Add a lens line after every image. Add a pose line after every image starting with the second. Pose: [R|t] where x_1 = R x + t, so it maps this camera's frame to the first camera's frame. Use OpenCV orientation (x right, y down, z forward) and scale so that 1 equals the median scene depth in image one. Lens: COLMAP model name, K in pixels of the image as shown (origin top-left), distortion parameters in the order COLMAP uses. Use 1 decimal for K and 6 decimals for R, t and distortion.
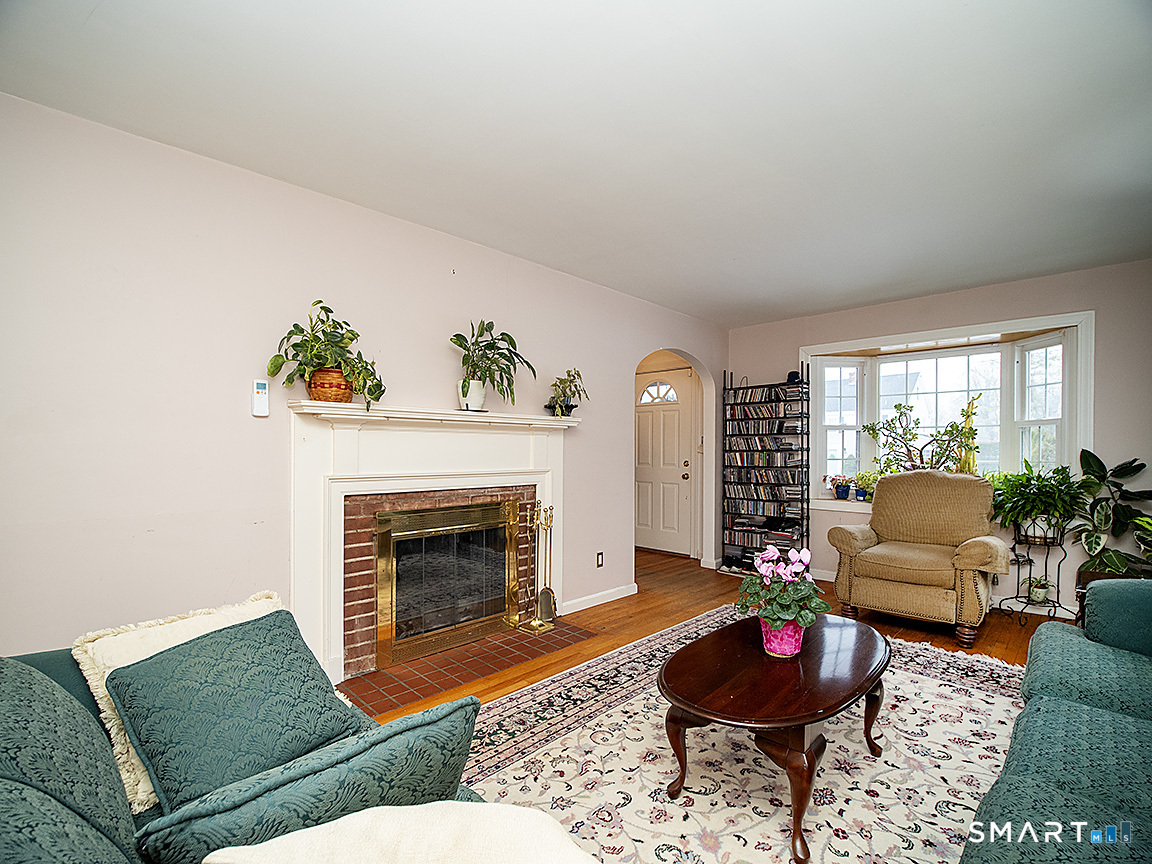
lens RADIAL K [[532.2, 0, 581.9], [0, 532.2, 449.1], [0, 0, 1]] dist [-0.016543, -0.000320]
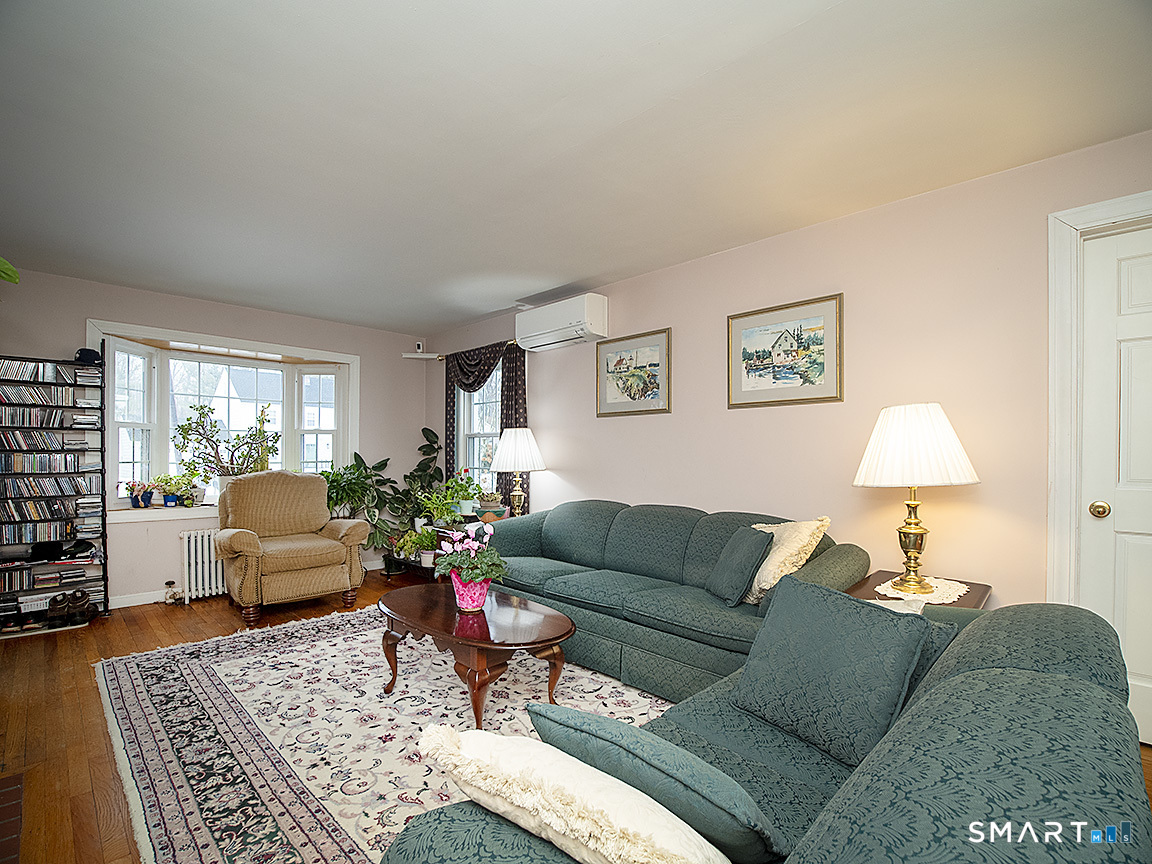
lens RADIAL K [[537.0, 0, 566.6], [0, 537.0, 457.8], [0, 0, 1]] dist [-0.016371, -0.000678]
pose [[0.026573, -0.001316, 0.999646, -0.456458], [-0.006578, 0.999977, 0.001491, 0.008679], [-0.999625, -0.006615, 0.026563, 0.366162]]
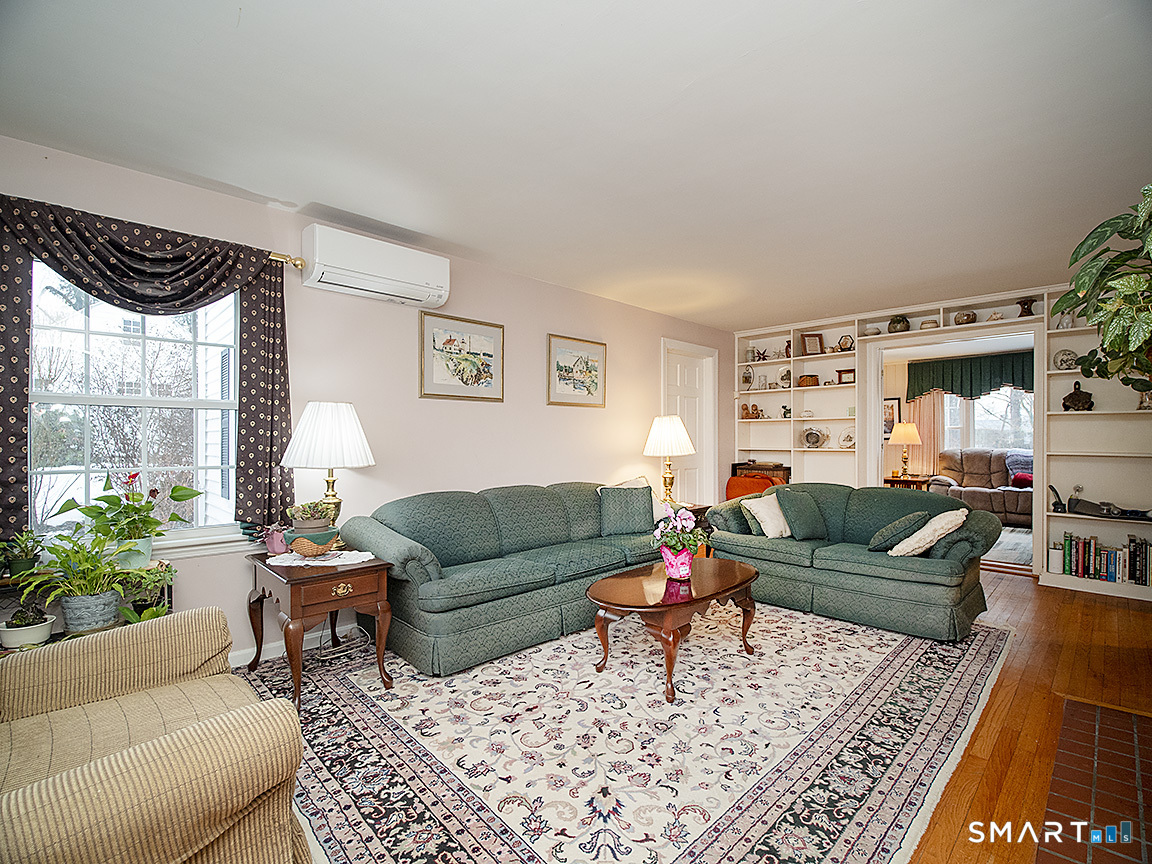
lens RADIAL K [[532.2, 0, 581.9], [0, 532.2, 449.1], [0, 0, 1]] dist [-0.016543, -0.000320]
pose [[-0.999549, -0.000304, 0.030022, 0.298932], [0.000217, 0.999849, 0.017351, 0.002178], [-0.030023, 0.017349, -0.999399, 1.228018]]
